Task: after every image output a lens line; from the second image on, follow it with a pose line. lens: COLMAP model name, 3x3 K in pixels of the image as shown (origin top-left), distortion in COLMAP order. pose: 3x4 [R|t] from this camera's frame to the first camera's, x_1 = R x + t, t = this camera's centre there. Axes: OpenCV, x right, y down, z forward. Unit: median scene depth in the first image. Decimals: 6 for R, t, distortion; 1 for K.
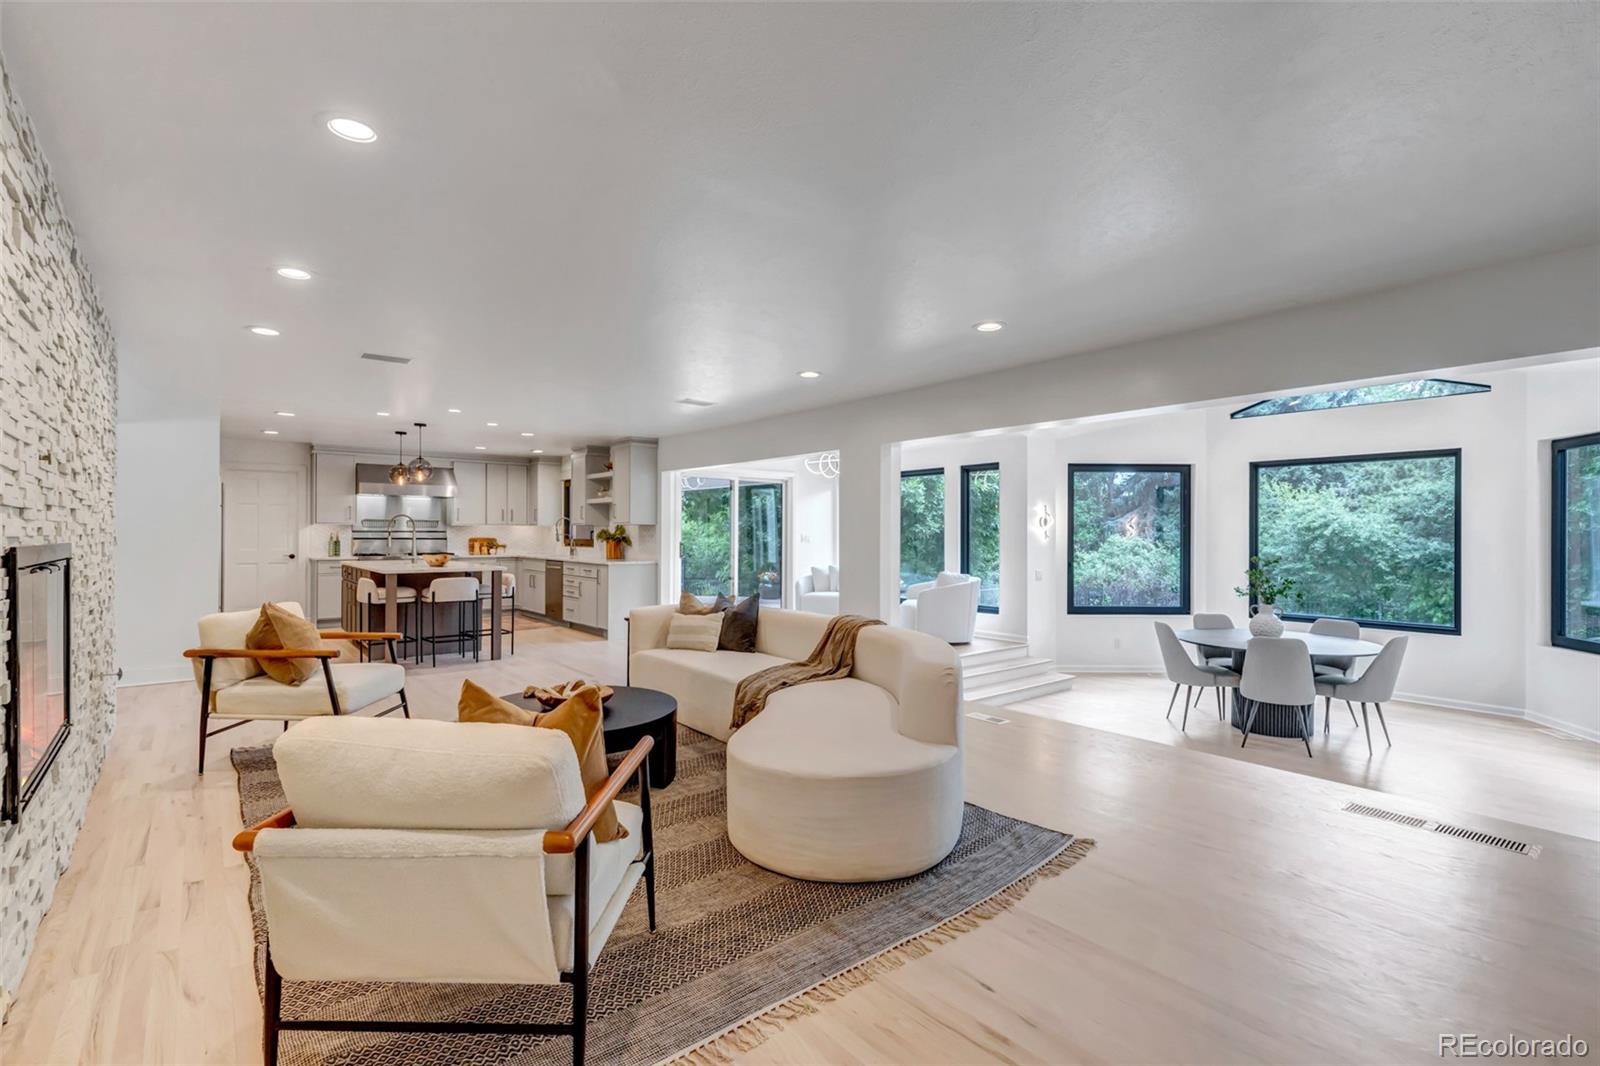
lens RADIAL K [[724.8, 0, 800.0], [0, 724.8, 533.0], [0, 0, 1]] dist [0.003360, -0.000080]
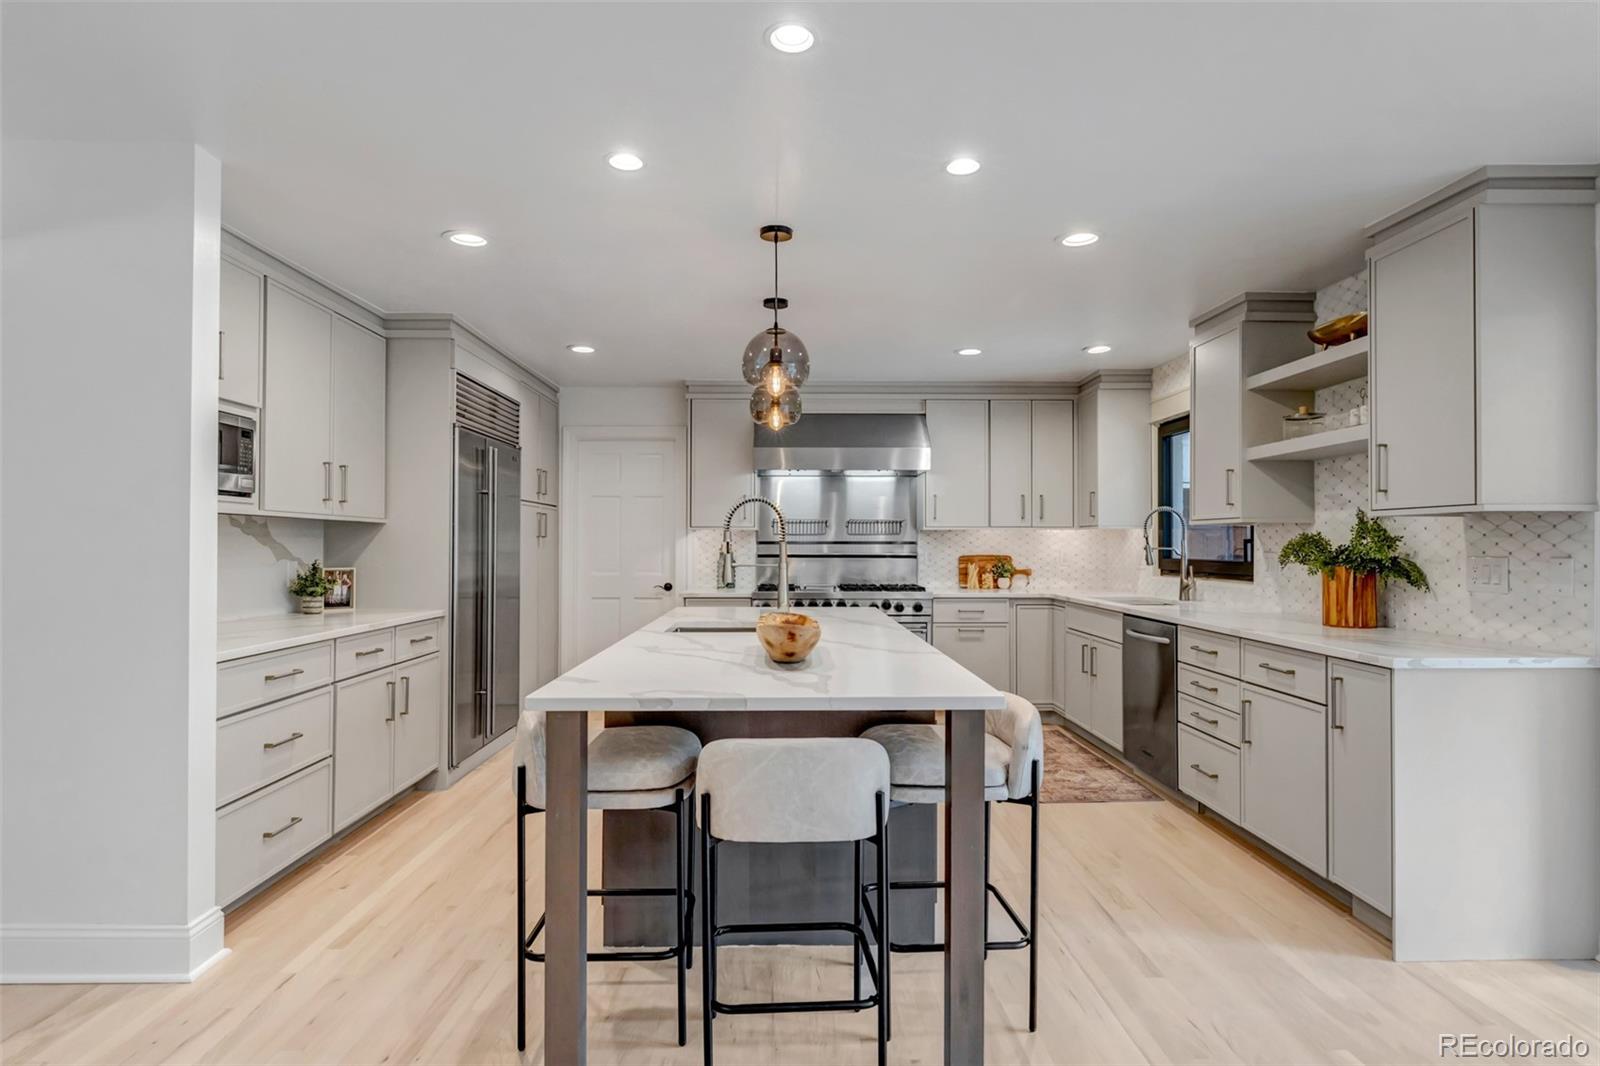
lens RADIAL K [[899.0, 0, 800.0], [0, 899.0, 533.0], [0, 0, 1]] dist [-0.001314, -0.000087]
pose [[0.796697, -0.010835, -0.604282, -0.180312], [0.003465, 0.999905, -0.013361, -0.000337], [0.604369, 0.008551, 0.796659, 0.466810]]
